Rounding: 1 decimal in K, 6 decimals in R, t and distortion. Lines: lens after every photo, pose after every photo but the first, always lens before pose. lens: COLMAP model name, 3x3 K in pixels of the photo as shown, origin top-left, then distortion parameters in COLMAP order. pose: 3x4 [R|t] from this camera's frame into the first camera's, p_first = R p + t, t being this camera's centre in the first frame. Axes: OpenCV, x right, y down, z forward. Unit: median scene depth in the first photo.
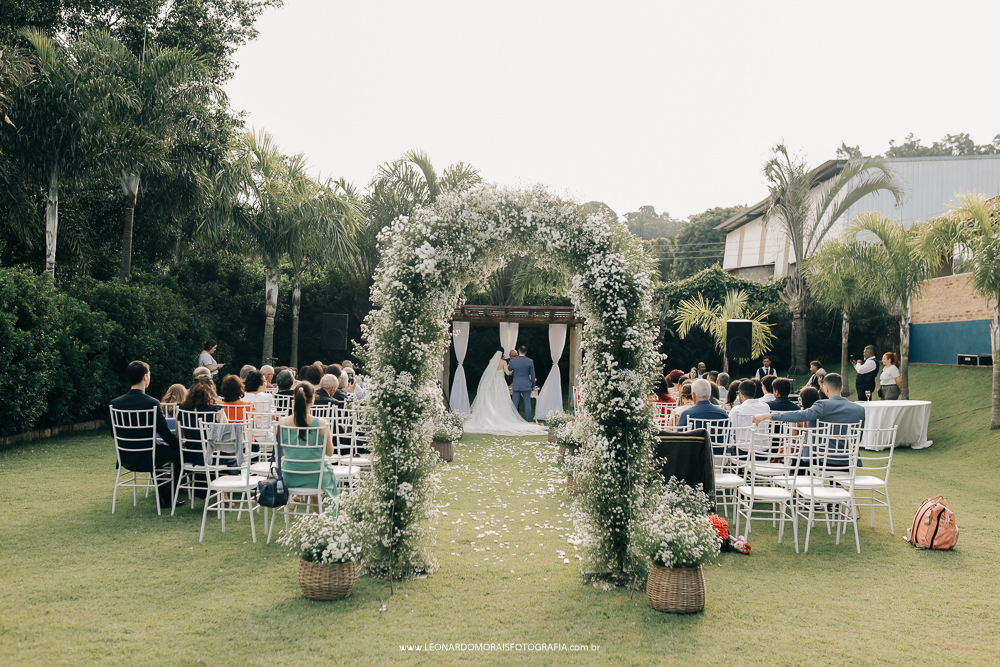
lens RADIAL K [[1089.3, 0, 529.4], [0, 1089.3, 354.3], [0, 0, 1]] dist [0.210755, 0.000000]
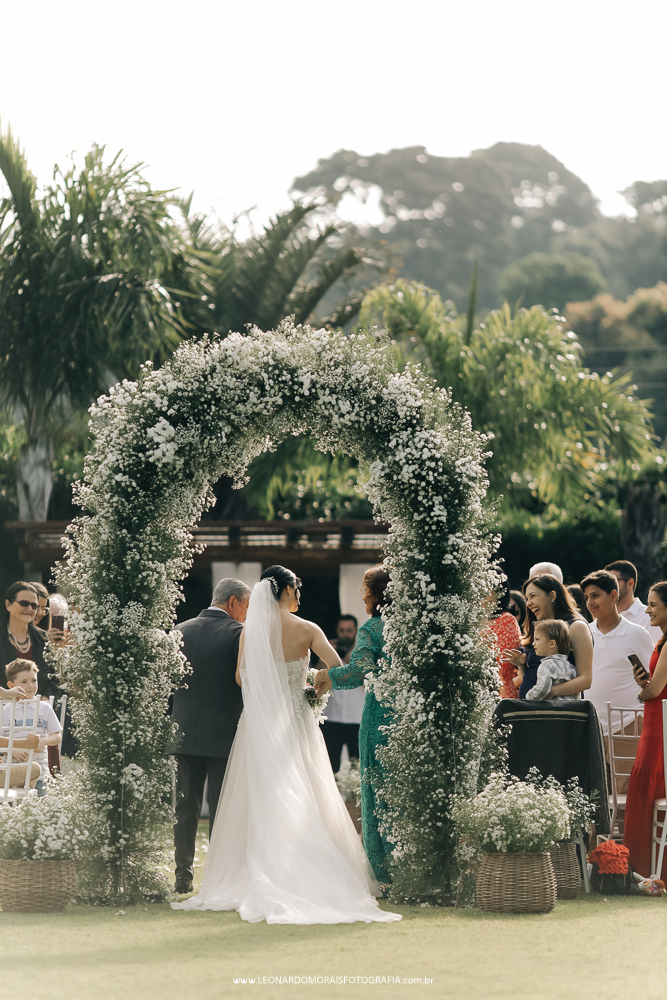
lens RADIAL K [[4001.6, 0, 335.5], [0, 4001.6, 537.4], [0, 0, 1]] dist [0.530313, 0.000000]
pose [[0.999769, -0.014656, 0.015689, -0.023595], [0.015331, 0.998924, -0.043761, 0.088929], [-0.015031, 0.043991, 0.998919, -1.579789]]
